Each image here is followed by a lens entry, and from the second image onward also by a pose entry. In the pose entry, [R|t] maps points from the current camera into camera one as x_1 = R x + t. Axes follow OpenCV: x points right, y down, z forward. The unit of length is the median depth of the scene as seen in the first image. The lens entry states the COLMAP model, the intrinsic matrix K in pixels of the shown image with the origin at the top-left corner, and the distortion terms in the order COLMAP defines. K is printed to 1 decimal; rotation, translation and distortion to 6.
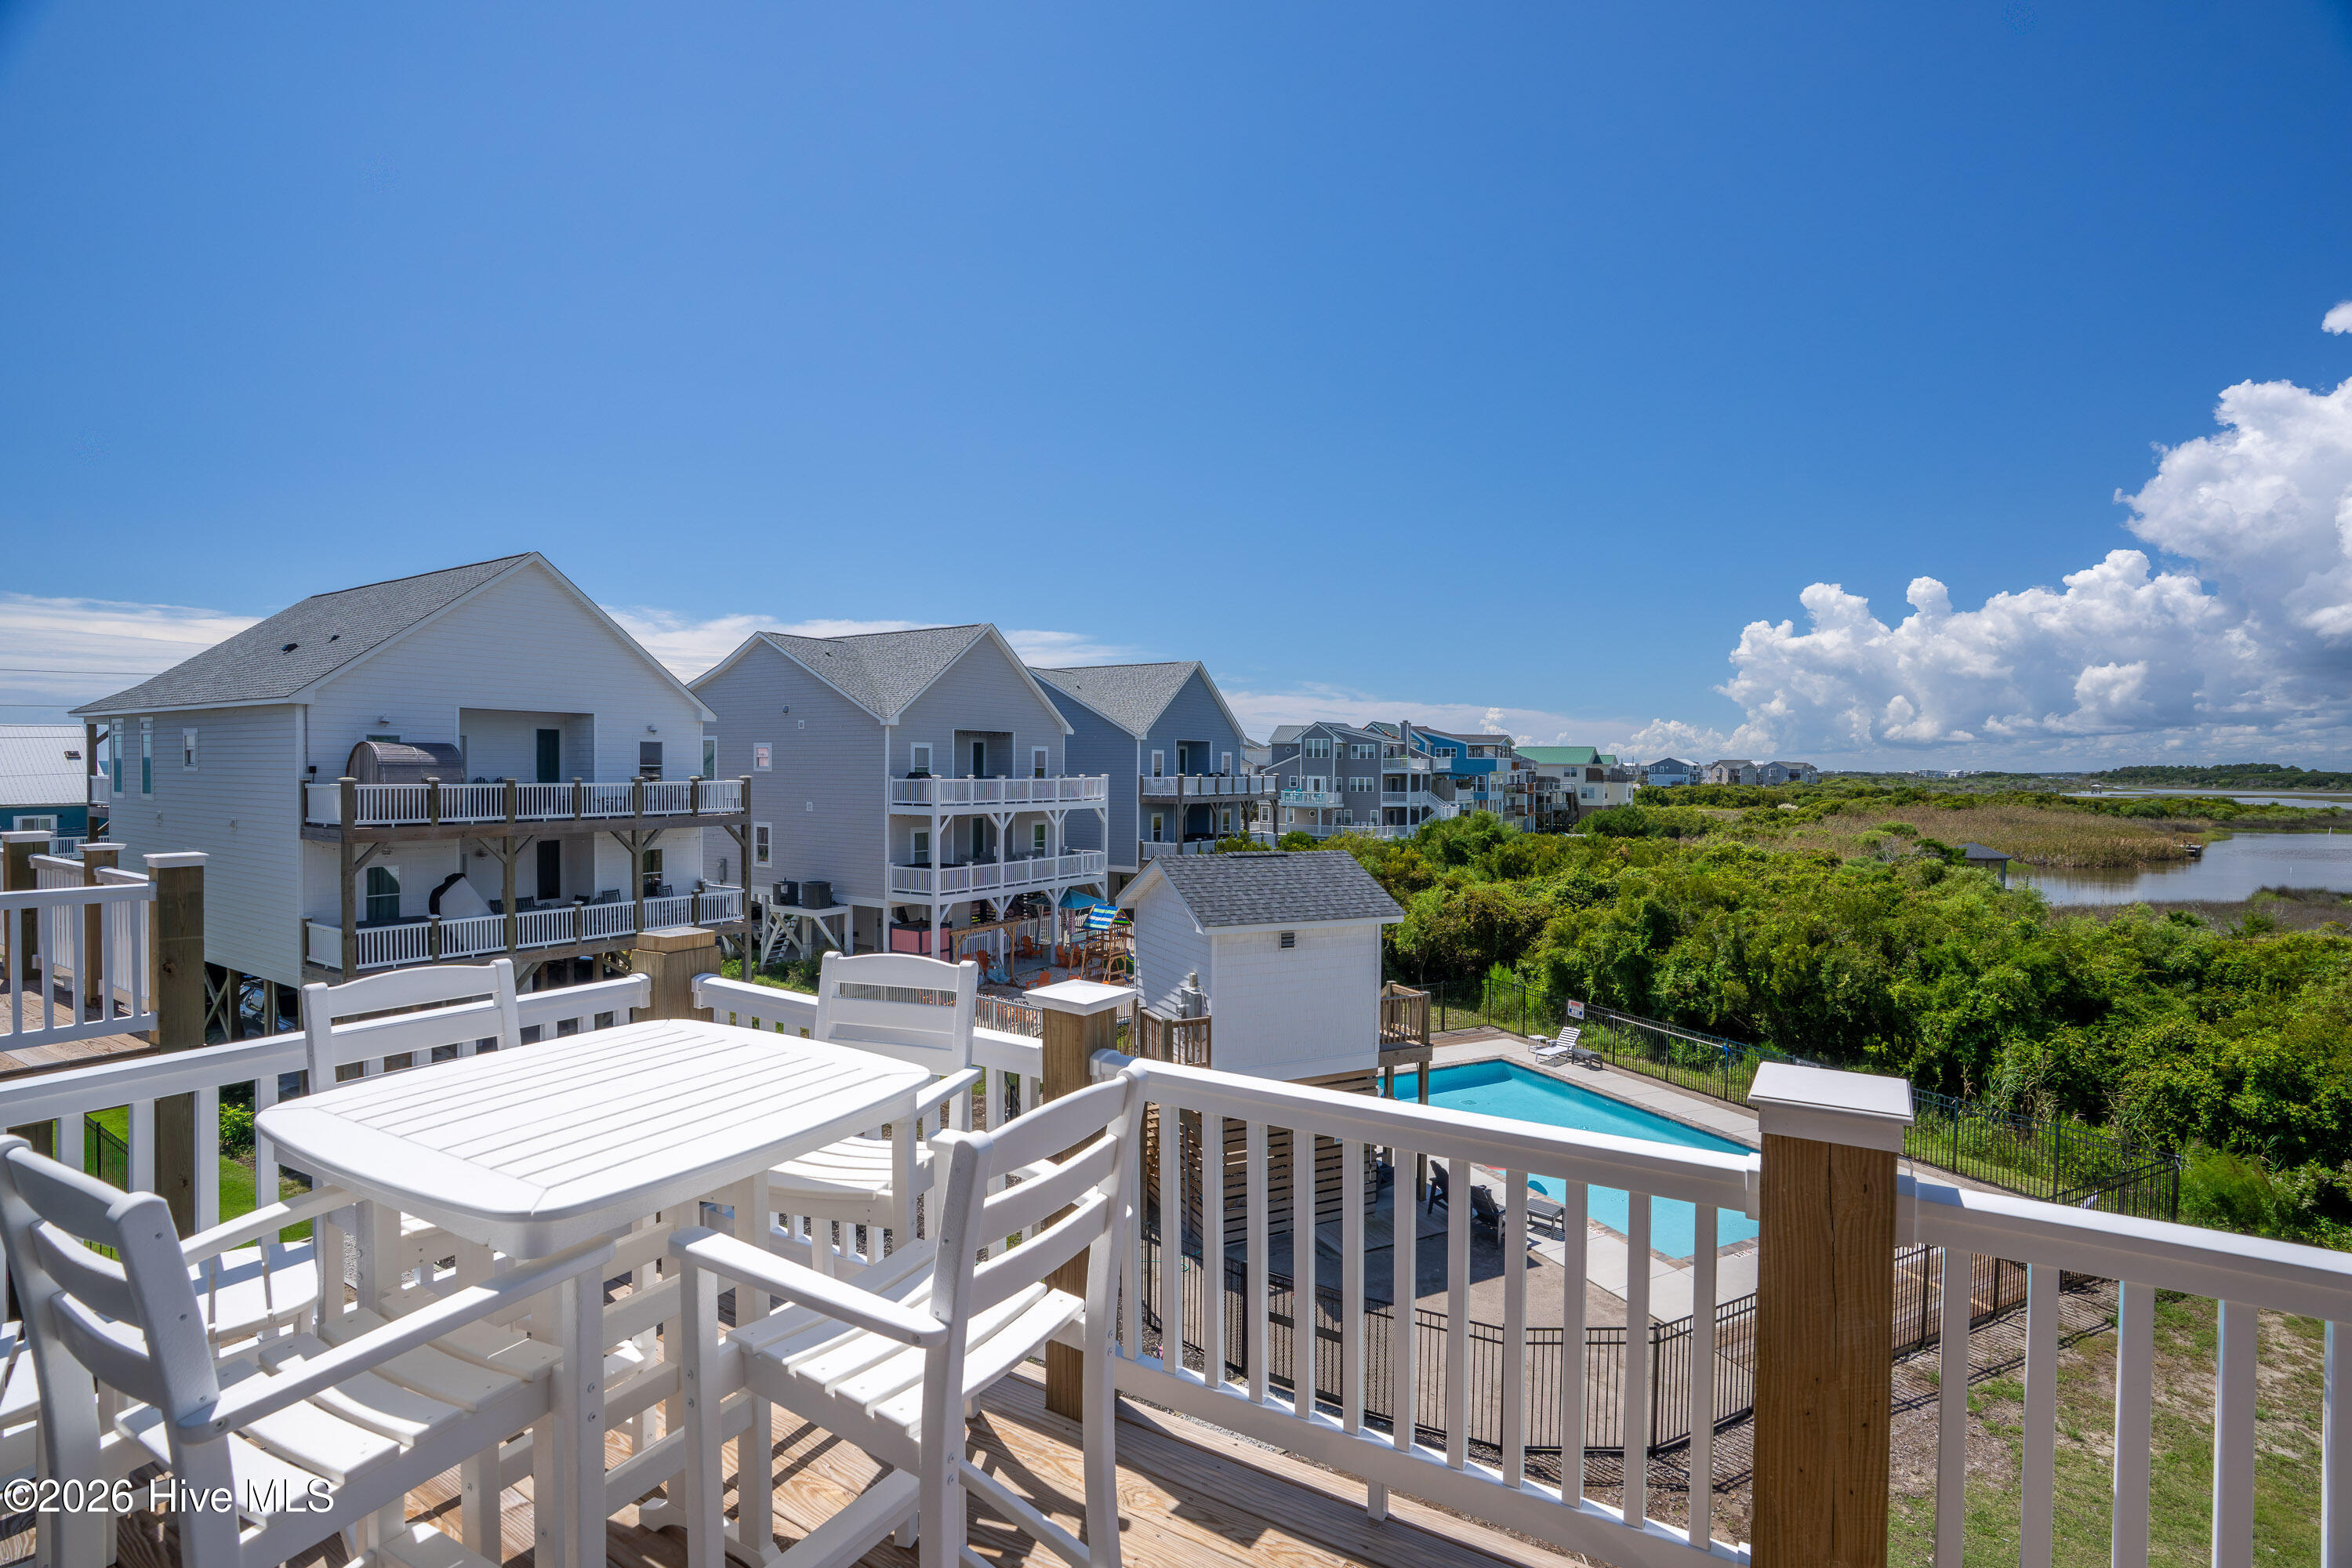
lens RADIAL K [[1093.3, 0, 1187.1], [0, 1093.3, 779.8], [0, 0, 1]] dist [-0.073726, 0.031944]
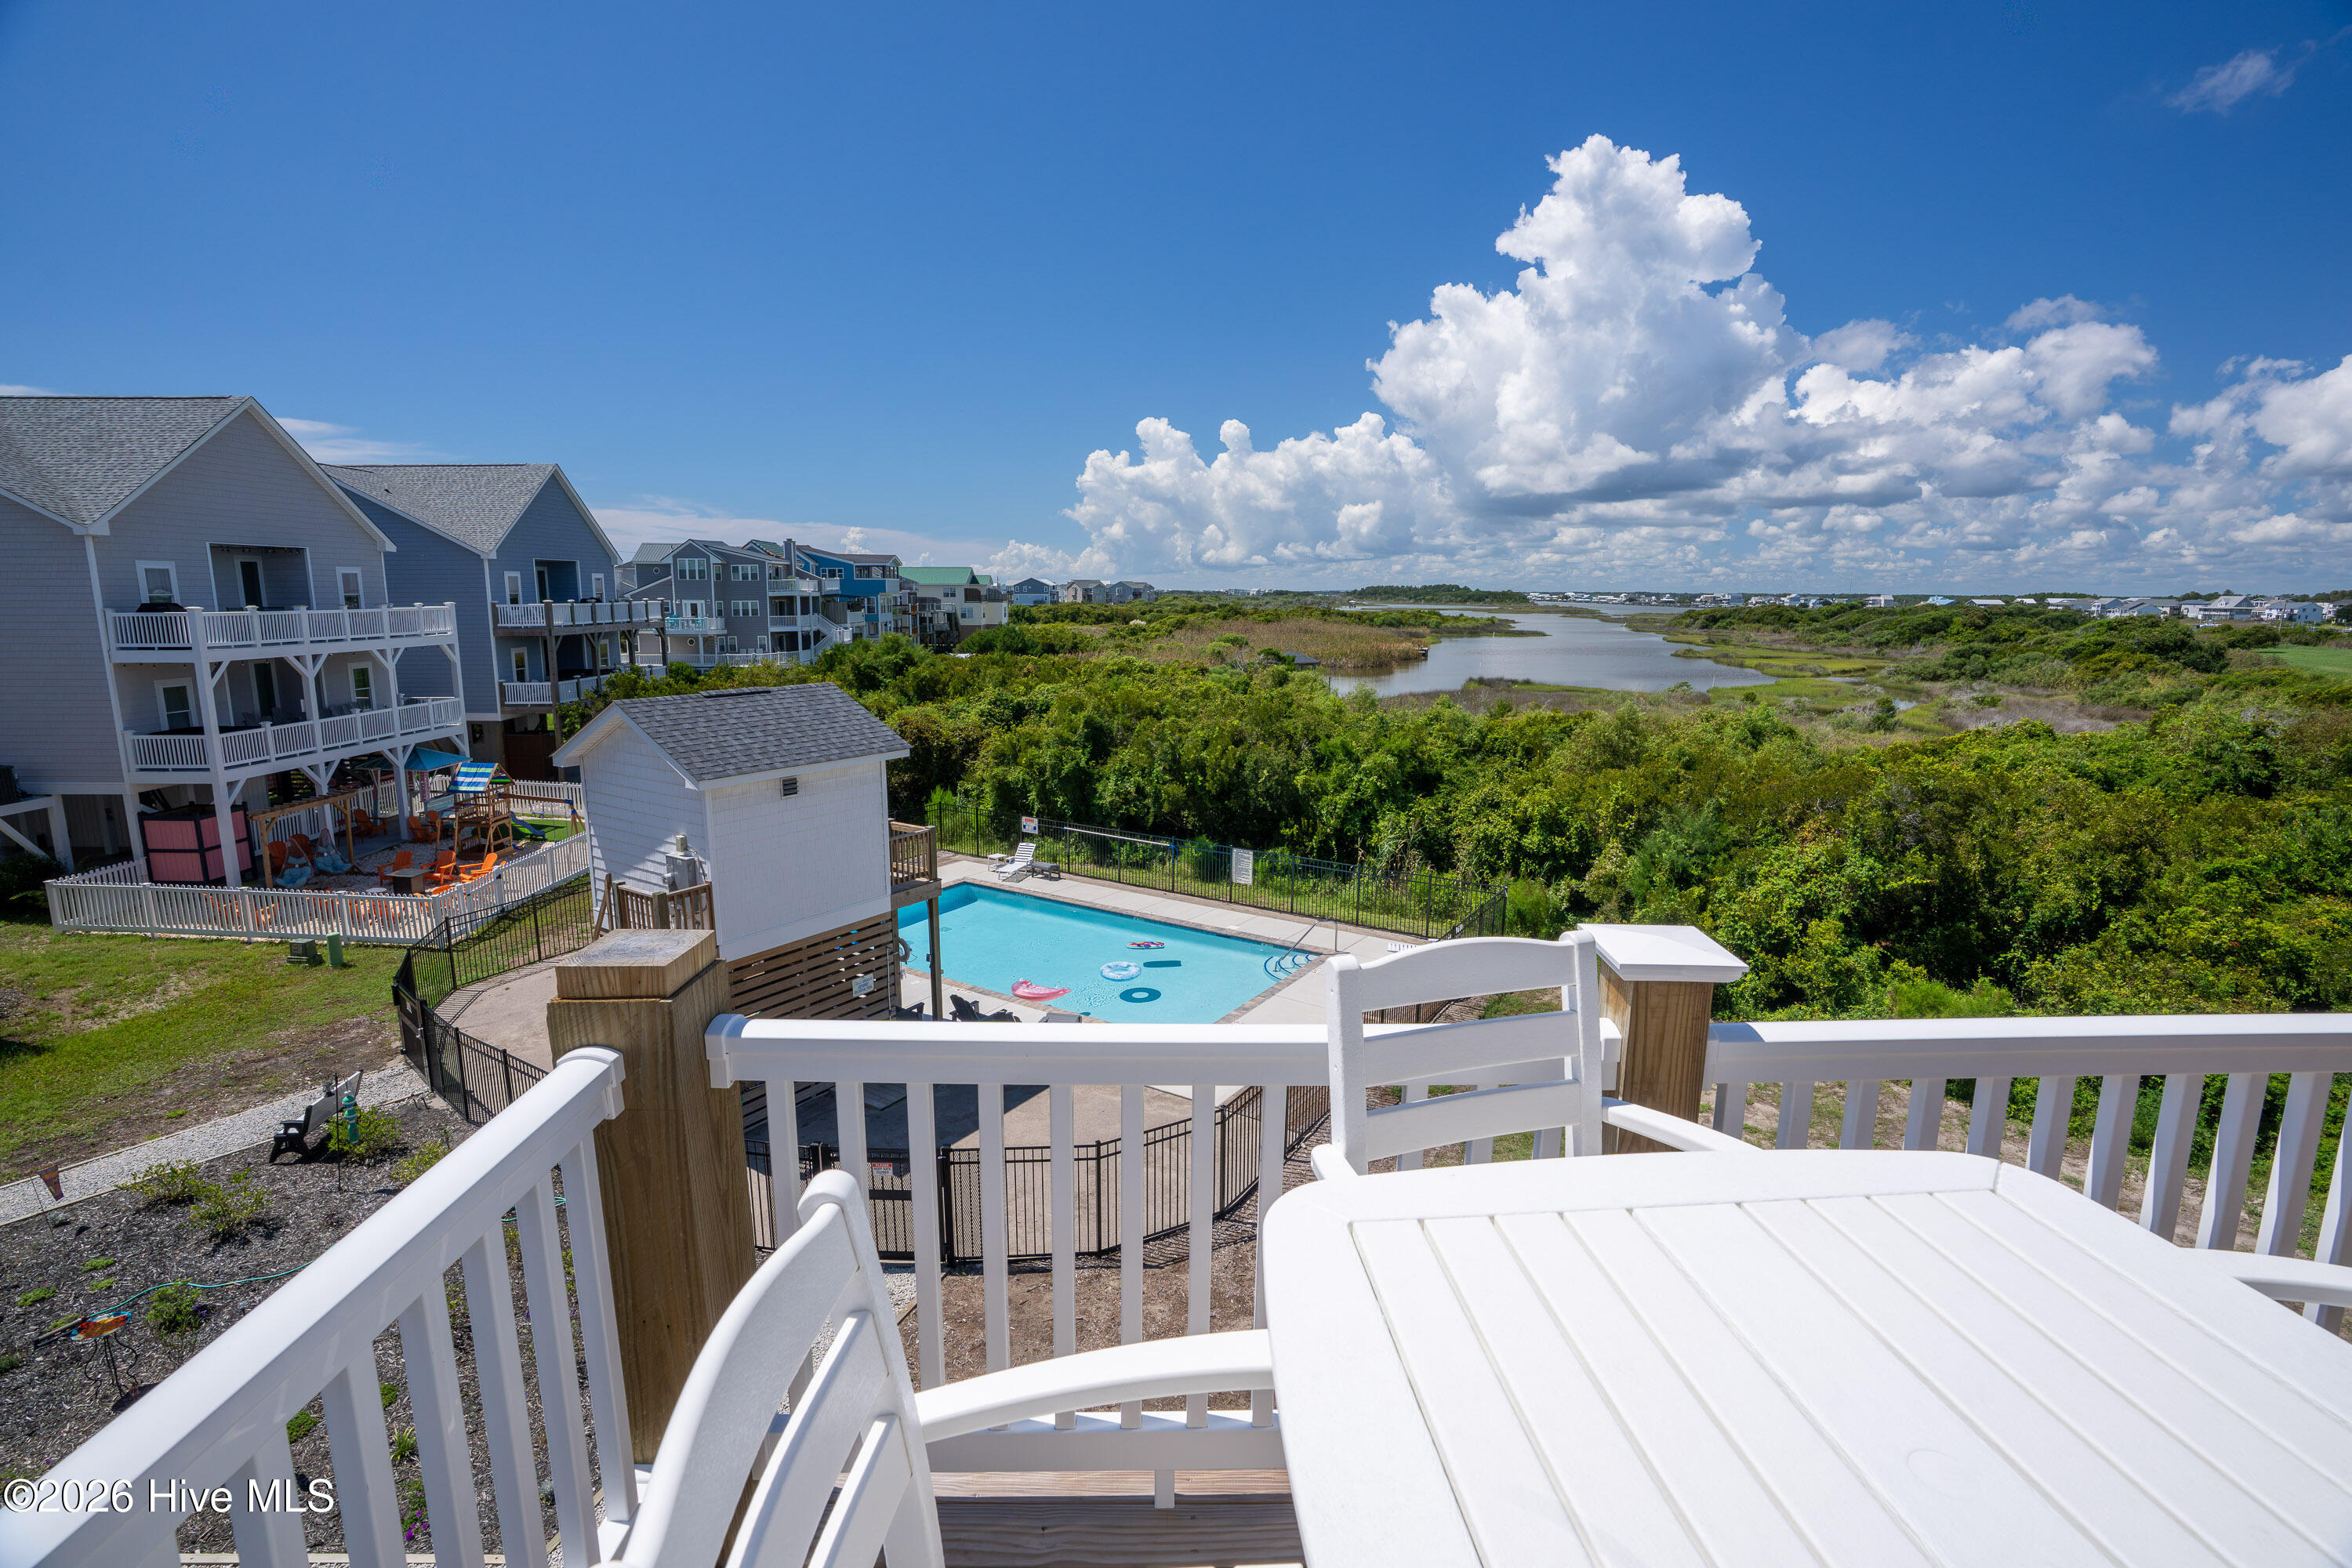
lens RADIAL K [[1091.2, 0, 1182.4], [0, 1091.2, 776.3], [0, 0, 1]] dist [-0.076006, 0.032312]
pose [[0.845105, -0.092481, 0.526540, -0.043111], [0.007105, 0.986779, 0.161913, -0.000776], [-0.534552, -0.133092, 0.834590, 0.041275]]
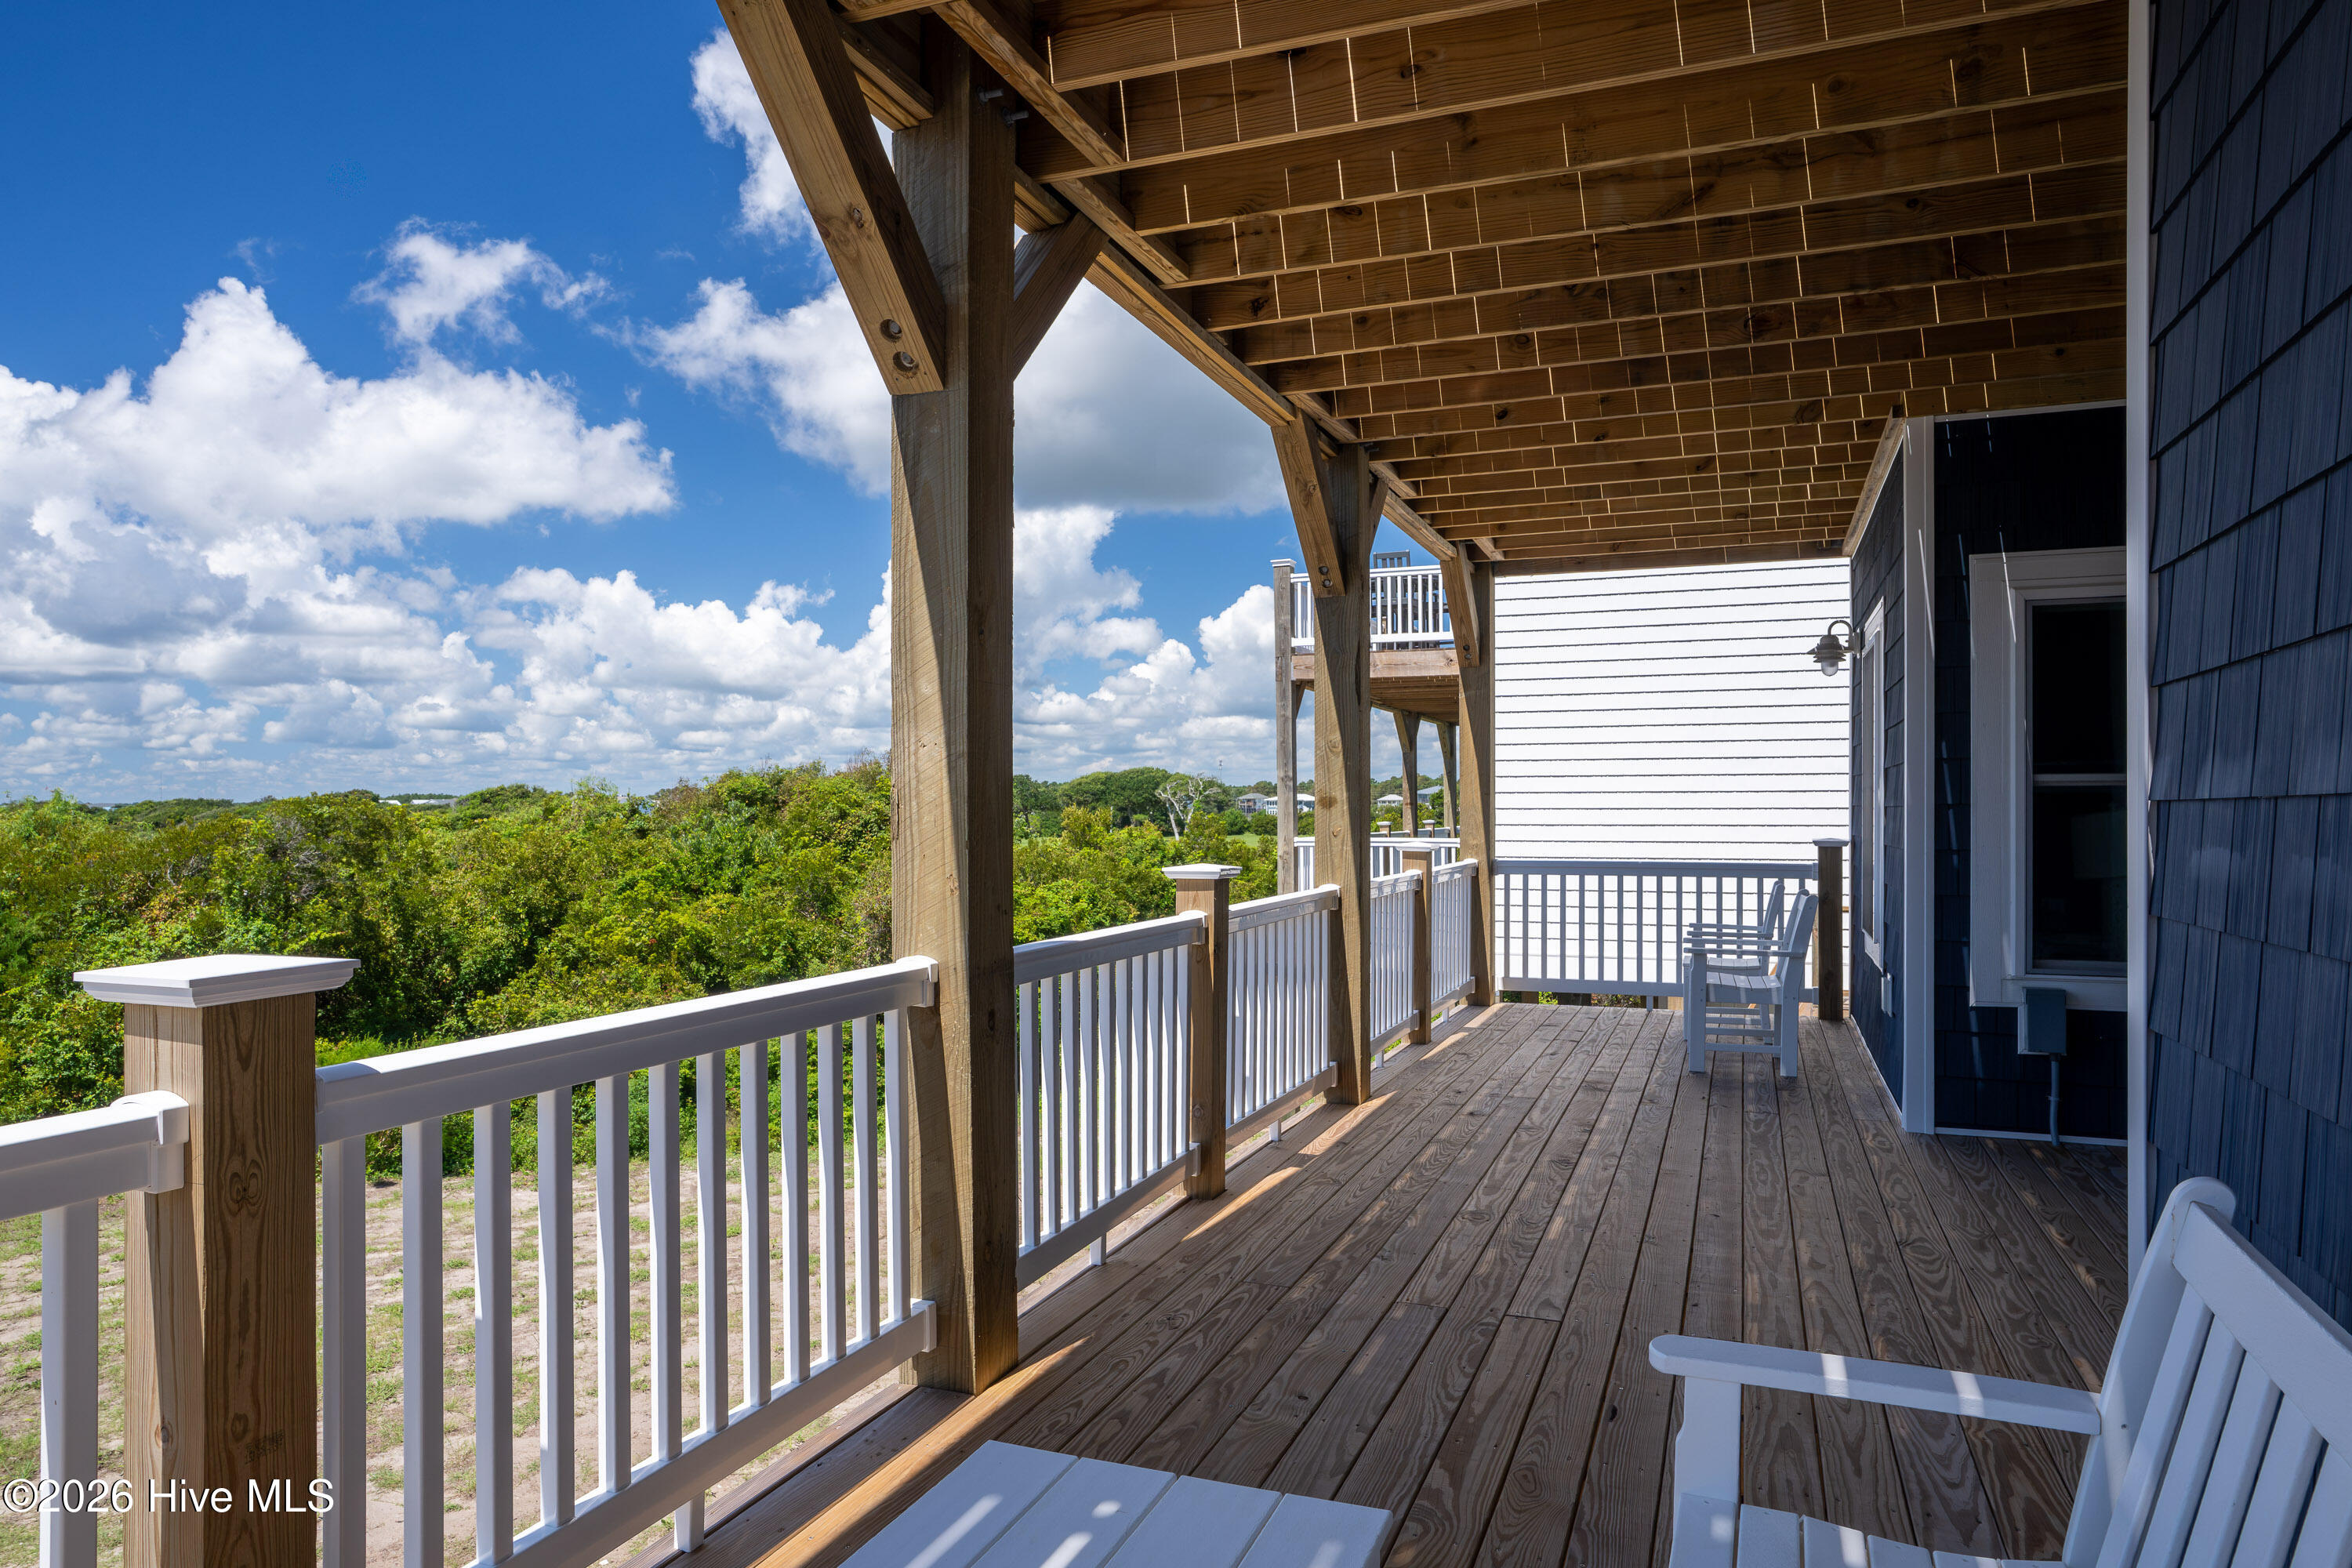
lens RADIAL K [[1440.7, 0, 1183.4], [0, 1440.7, 808.9], [0, 0, 1]] dist [-0.034218, 0.032766]
pose [[-0.170358, -0.004422, 0.985372, -0.051998], [0.016287, 0.999841, 0.007303, 0.081792], [-0.985248, 0.017293, -0.170259, 0.047323]]
